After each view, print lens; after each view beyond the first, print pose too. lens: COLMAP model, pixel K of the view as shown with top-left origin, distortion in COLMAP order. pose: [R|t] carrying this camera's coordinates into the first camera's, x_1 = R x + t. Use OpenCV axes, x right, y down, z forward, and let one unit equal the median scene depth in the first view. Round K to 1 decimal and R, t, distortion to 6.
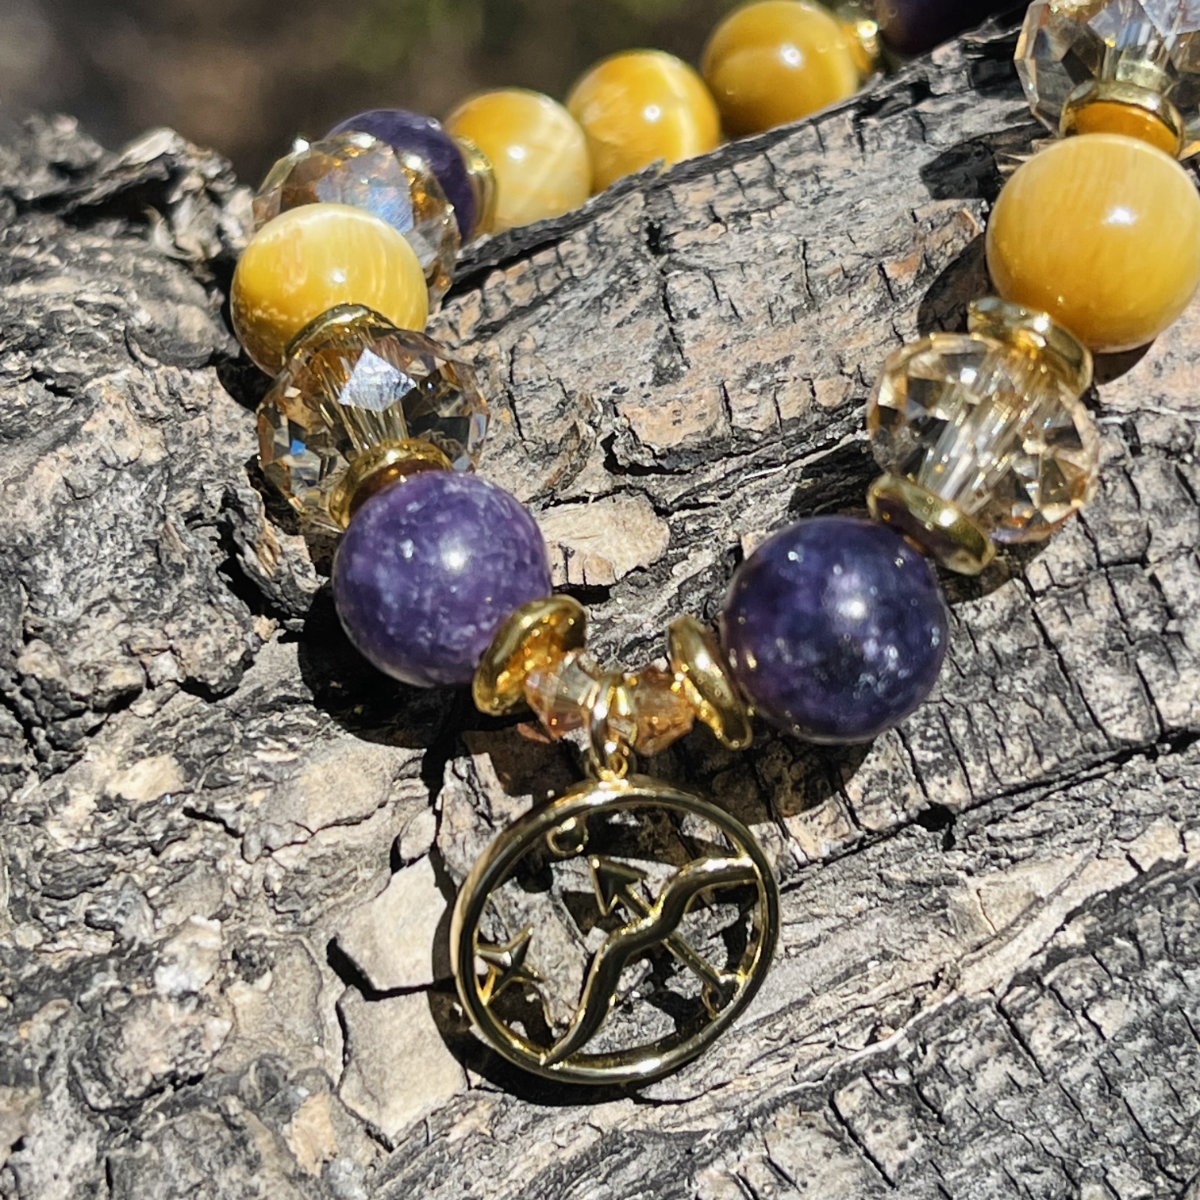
lens RADIAL K [[3168.0, 0, 616.3], [0, 3168.0, 593.4], [0, 0, 1]] dist [0.125154, 0.000000]
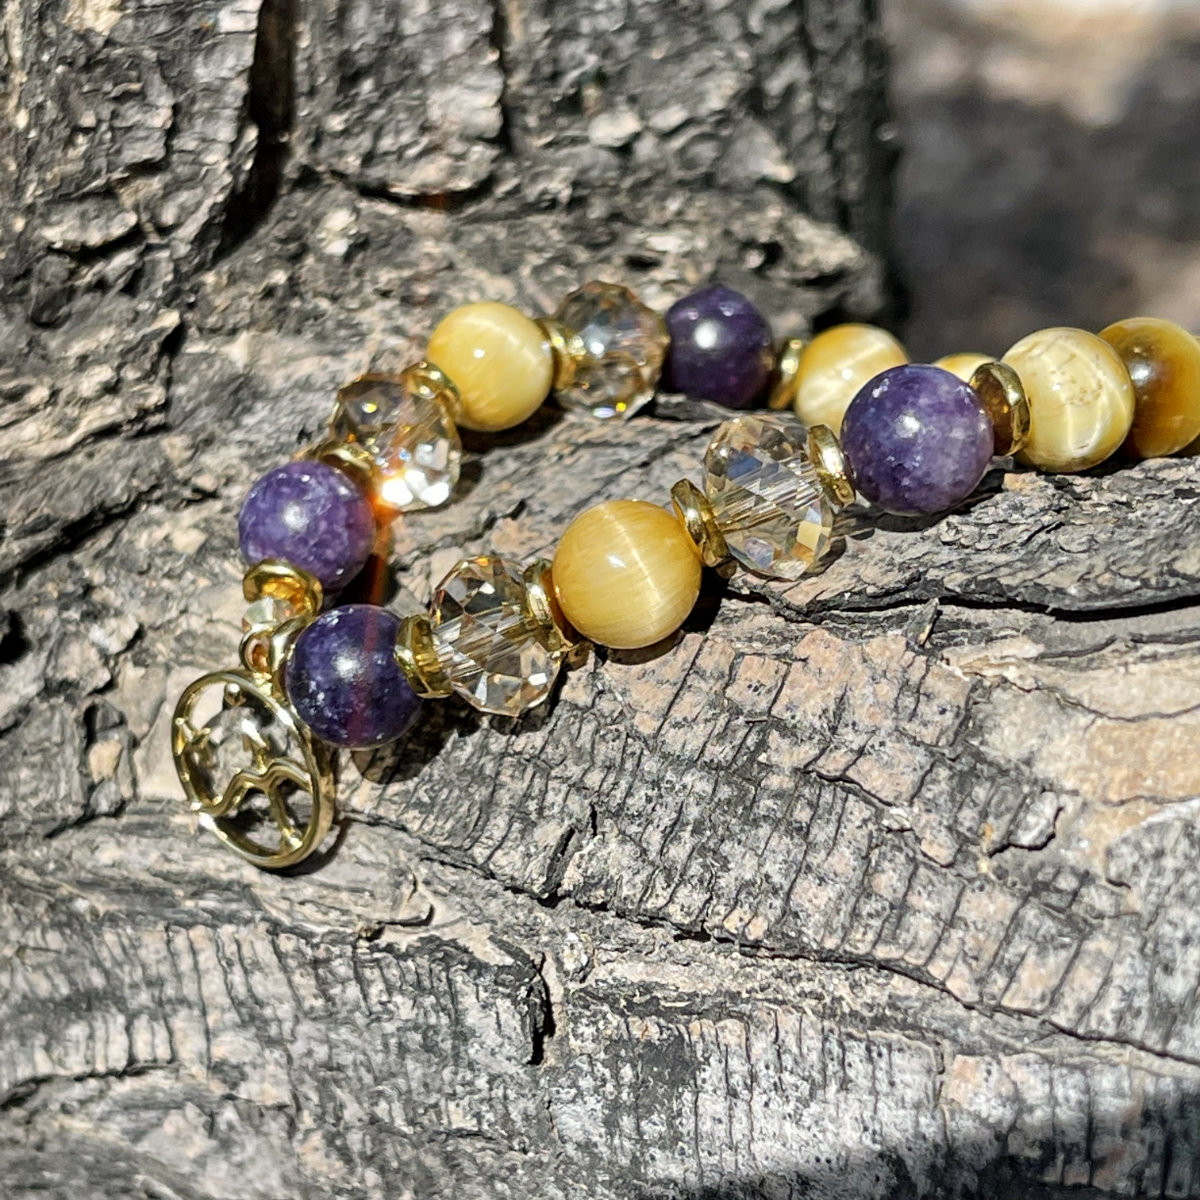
lens RADIAL K [[3168.0, 0, 527.4], [0, 3168.0, 613.8], [0, 0, 1]] dist [0.125154, 0.000000]
pose [[0.549579, 0.548012, -0.630591, 1.024300], [-0.495623, 0.821494, 0.281966, -0.469044], [0.672548, 0.157573, 0.723084, -0.077943]]
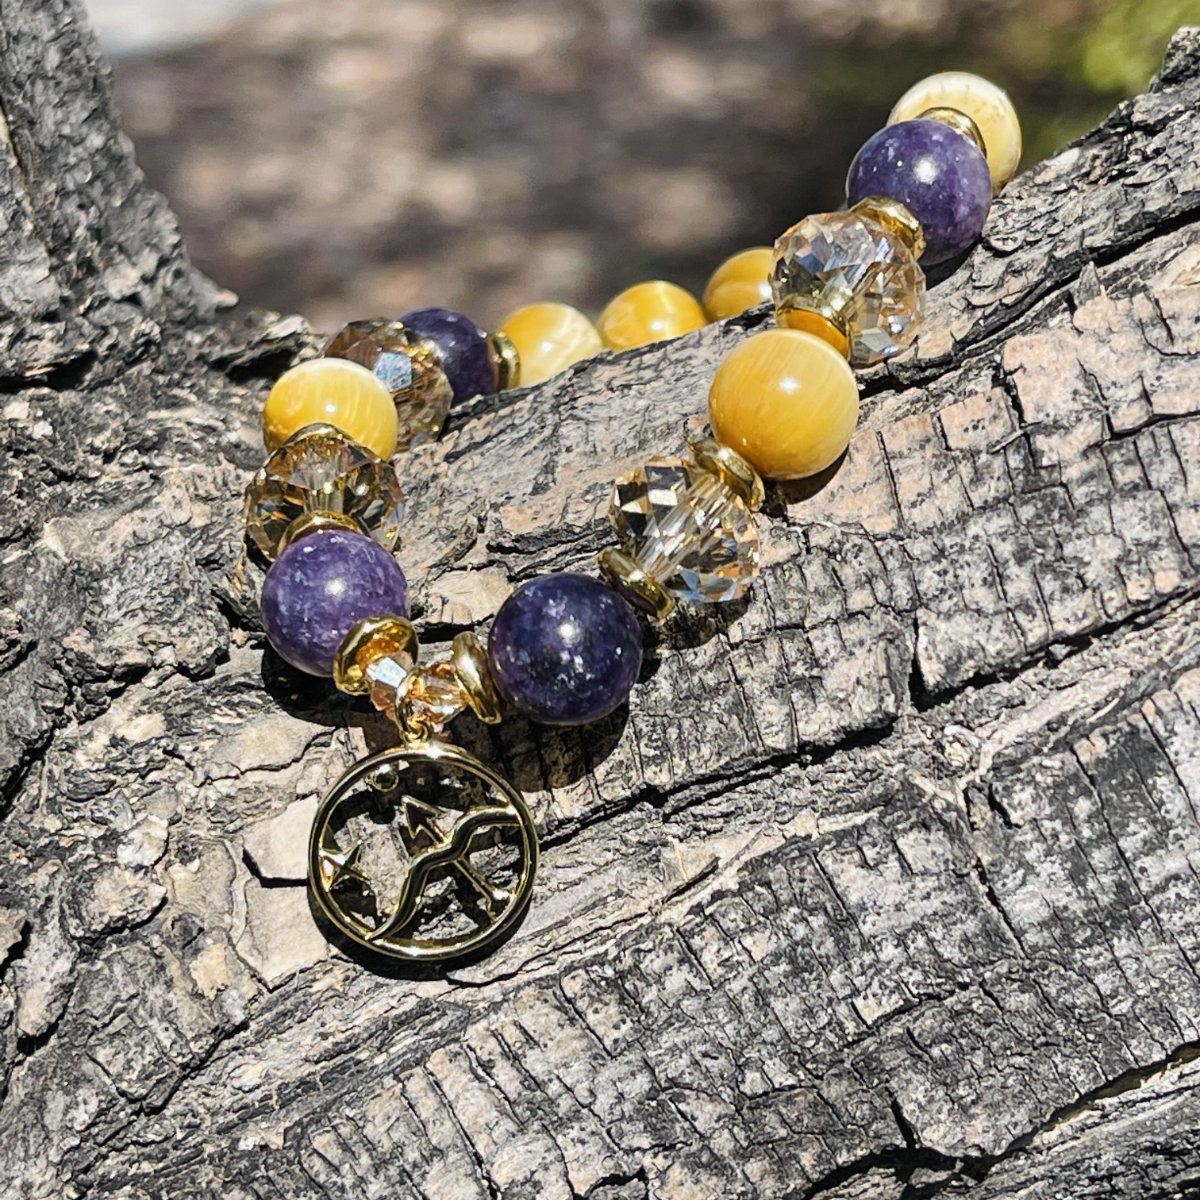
lens RADIAL K [[3168.0, 0, 628.9], [0, 3168.0, 637.6], [0, 0, 1]] dist [0.125154, 0.000000]
pose [[0.973218, 0.074670, -0.217418, 0.393186], [-0.092074, 0.993215, -0.071038, 0.101492], [0.210638, 0.089154, 0.973490, -0.399922]]
